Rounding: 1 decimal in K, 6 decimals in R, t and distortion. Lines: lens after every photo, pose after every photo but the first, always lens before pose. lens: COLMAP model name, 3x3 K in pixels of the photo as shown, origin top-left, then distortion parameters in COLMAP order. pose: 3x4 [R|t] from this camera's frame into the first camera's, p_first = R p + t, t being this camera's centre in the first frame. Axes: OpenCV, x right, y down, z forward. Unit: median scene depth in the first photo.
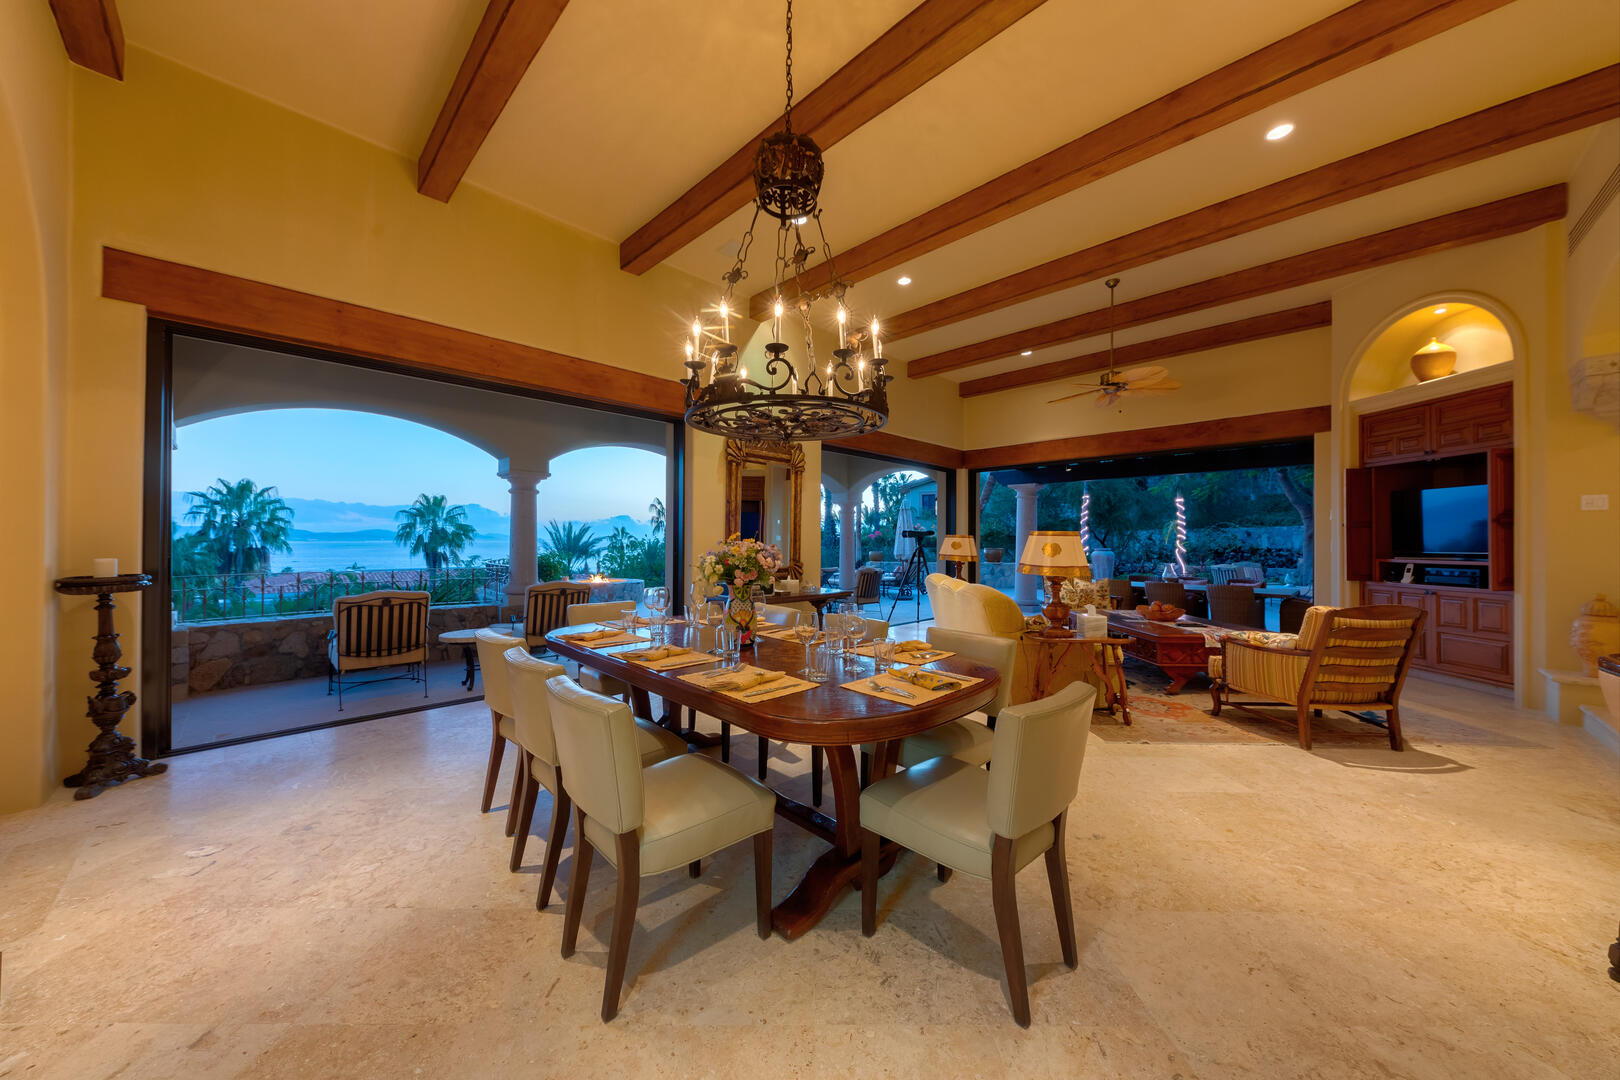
lens RADIAL K [[565.0, 0, 816.6], [0, 565.0, 540.3], [0, 0, 1]] dist [0.007374, -0.000748]
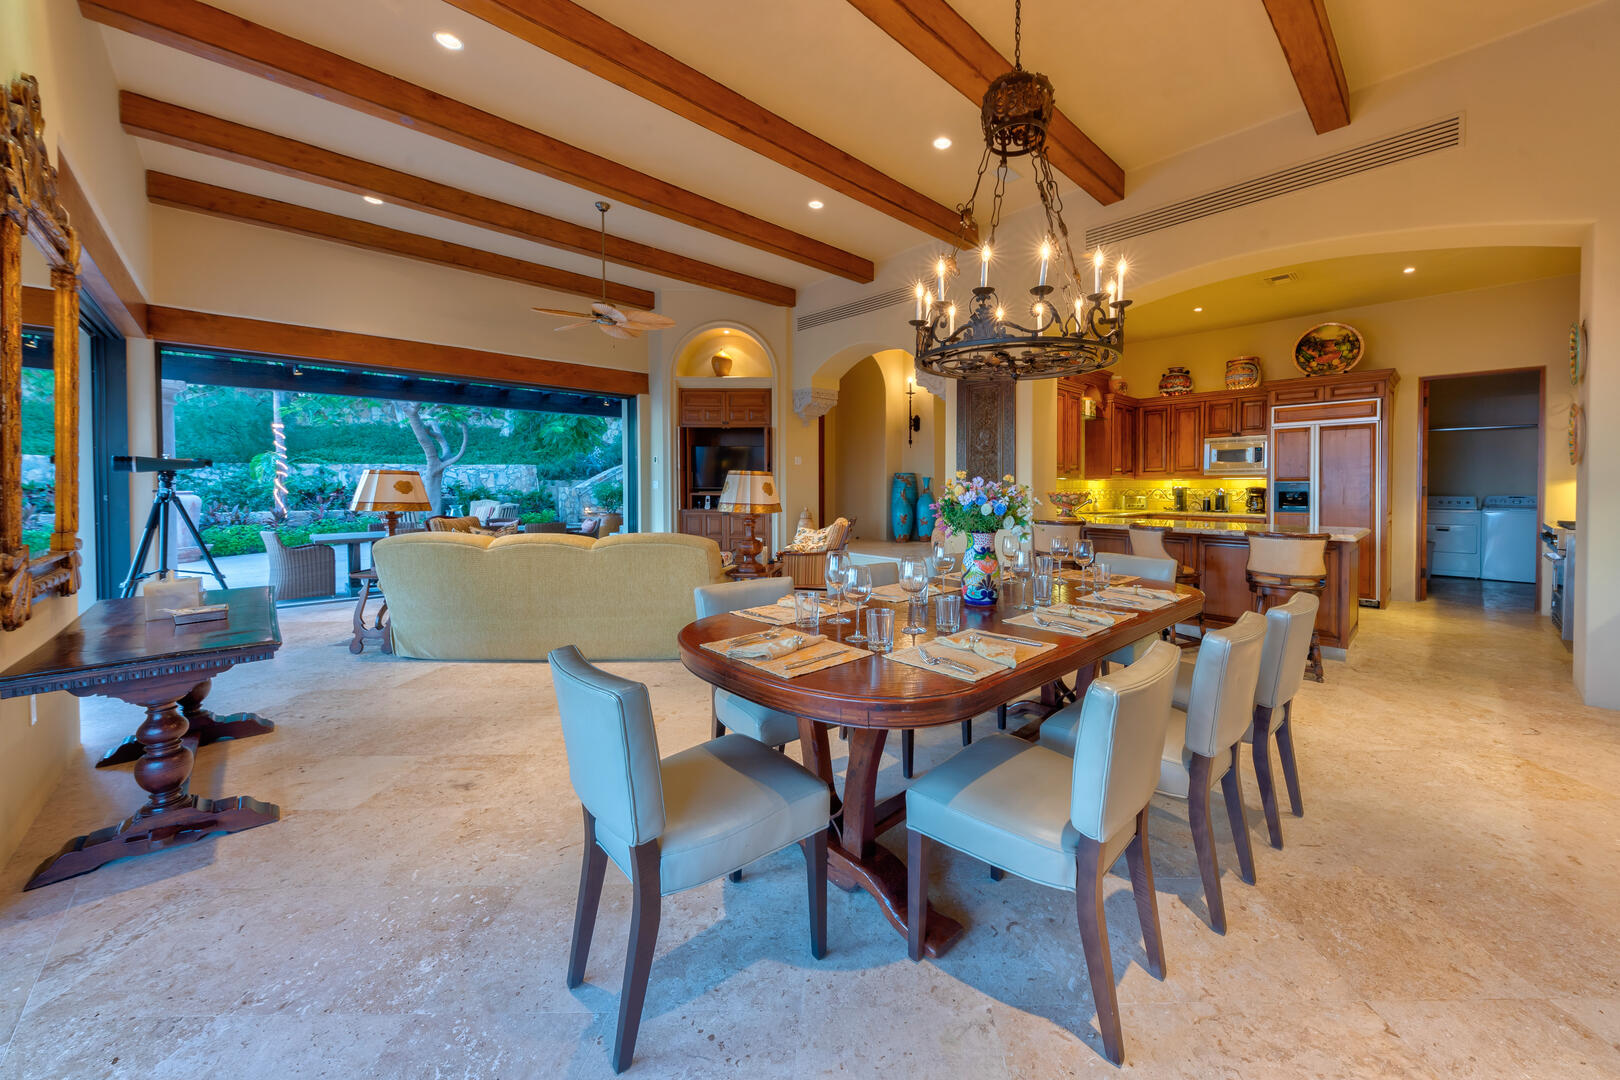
lens RADIAL K [[586.4, 0, 894.1], [0, 586.4, 492.4], [0, 0, 1]] dist [0.007375, -0.000138]
pose [[-0.031820, -0.022194, 0.999247, -0.196870], [-0.002644, 0.999752, 0.022121, -0.001134], [-0.999490, -0.001938, -0.031871, 0.225062]]
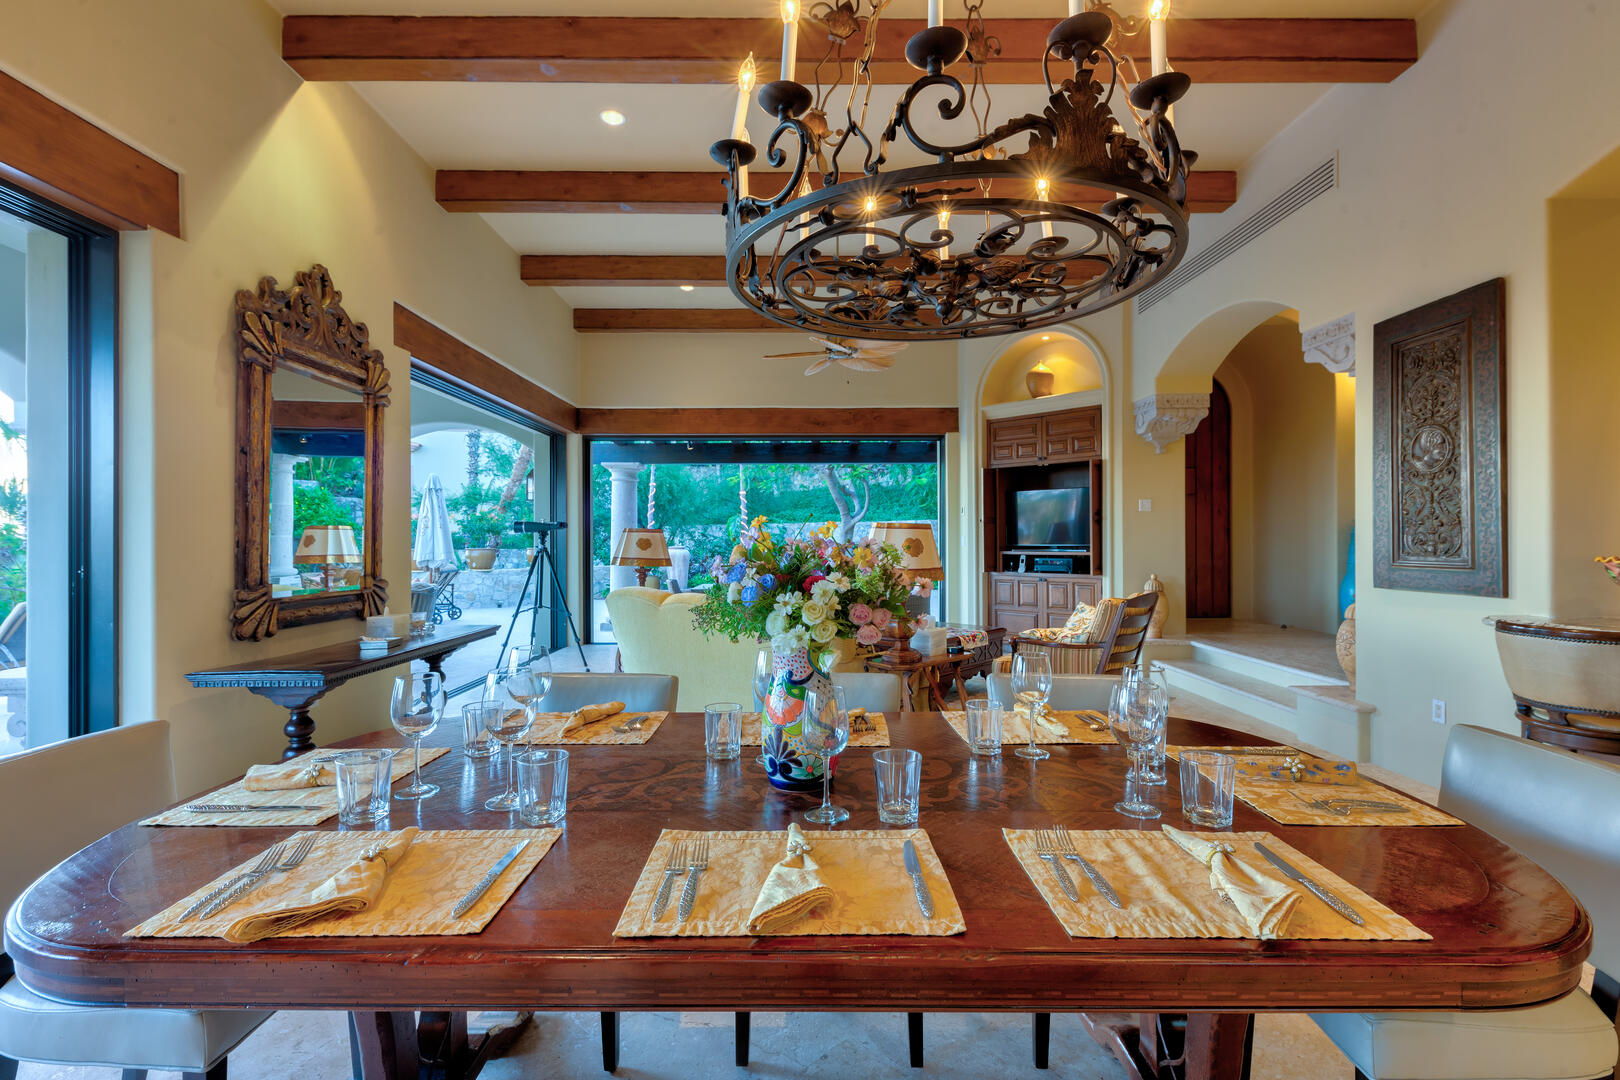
lens RADIAL K [[700.7, 0, 817.6], [0, 700.7, 541.5], [0, 0, 1]] dist [0.001521, -0.000125]
pose [[0.702190, -0.009255, 0.711930, -0.096471], [0.004300, 0.999952, 0.008758, -0.000263], [-0.711977, -0.003088, 0.702196, 0.122746]]
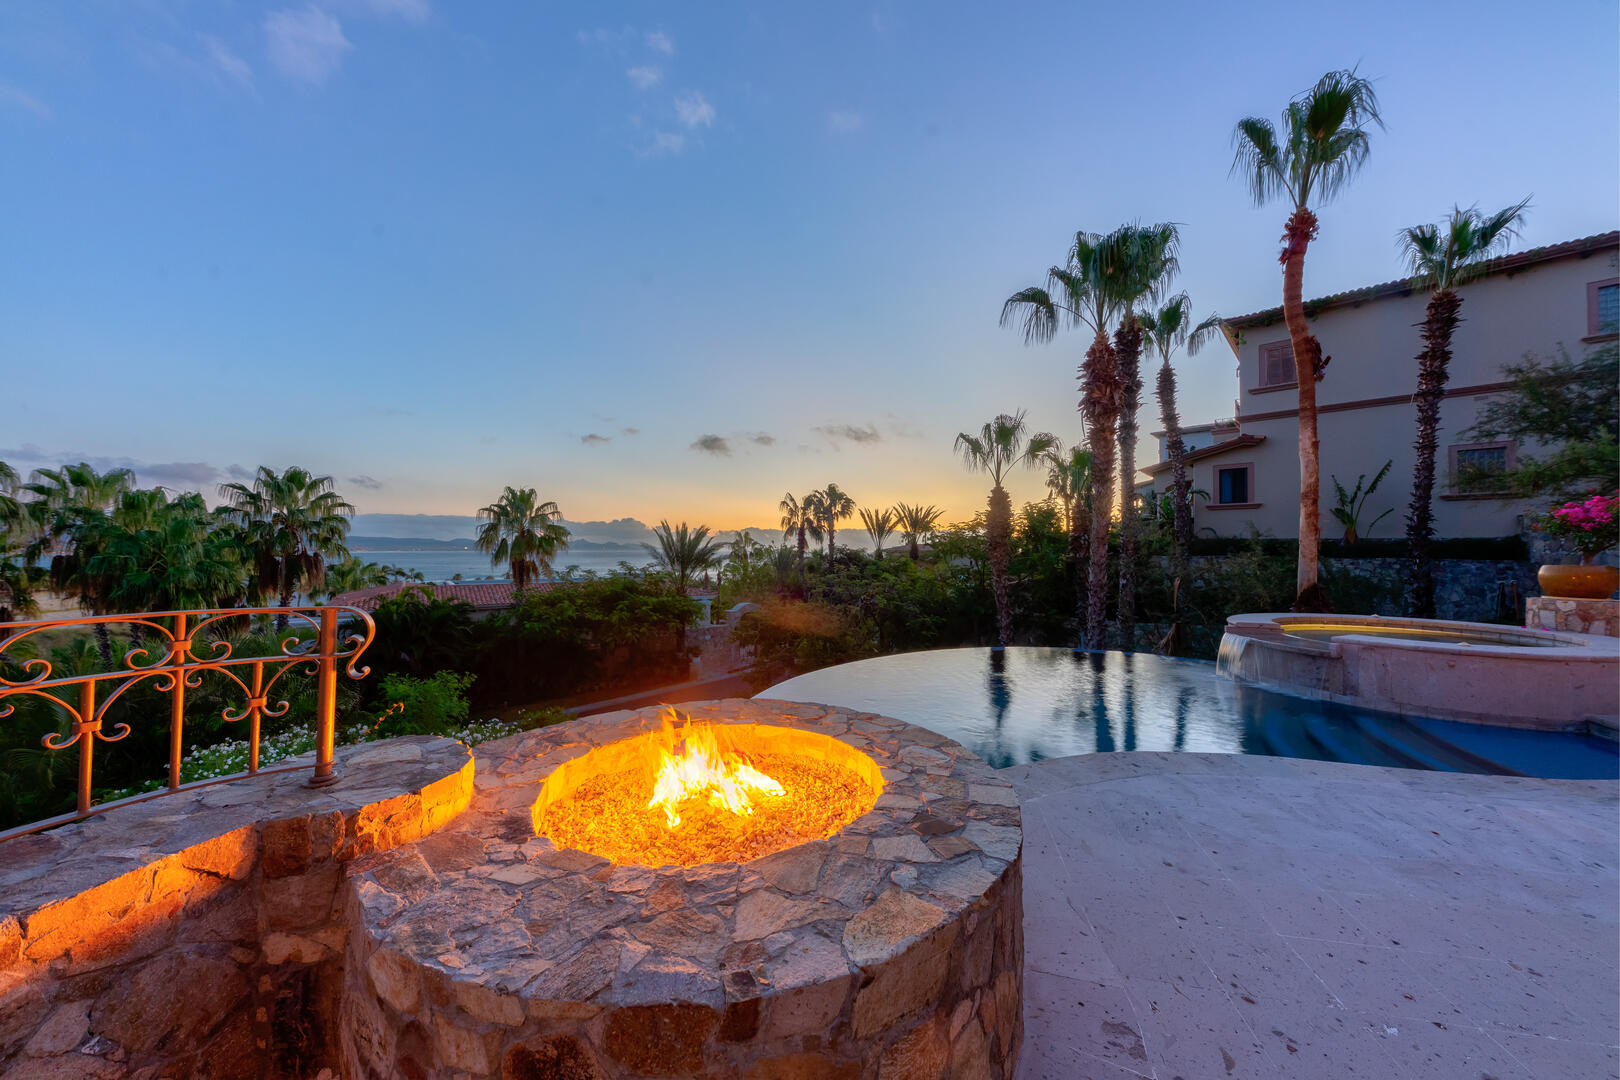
lens RADIAL K [[565.0, 0, 816.8], [0, 565.0, 546.9], [0, 0, 1]] dist [0.007374, -0.000748]
pose [[0.980786, -0.001244, -0.195082, -0.310262], [0.000130, 0.999984, -0.005723, 0.015144], [0.195086, 0.005588, 0.980770, 0.800735]]
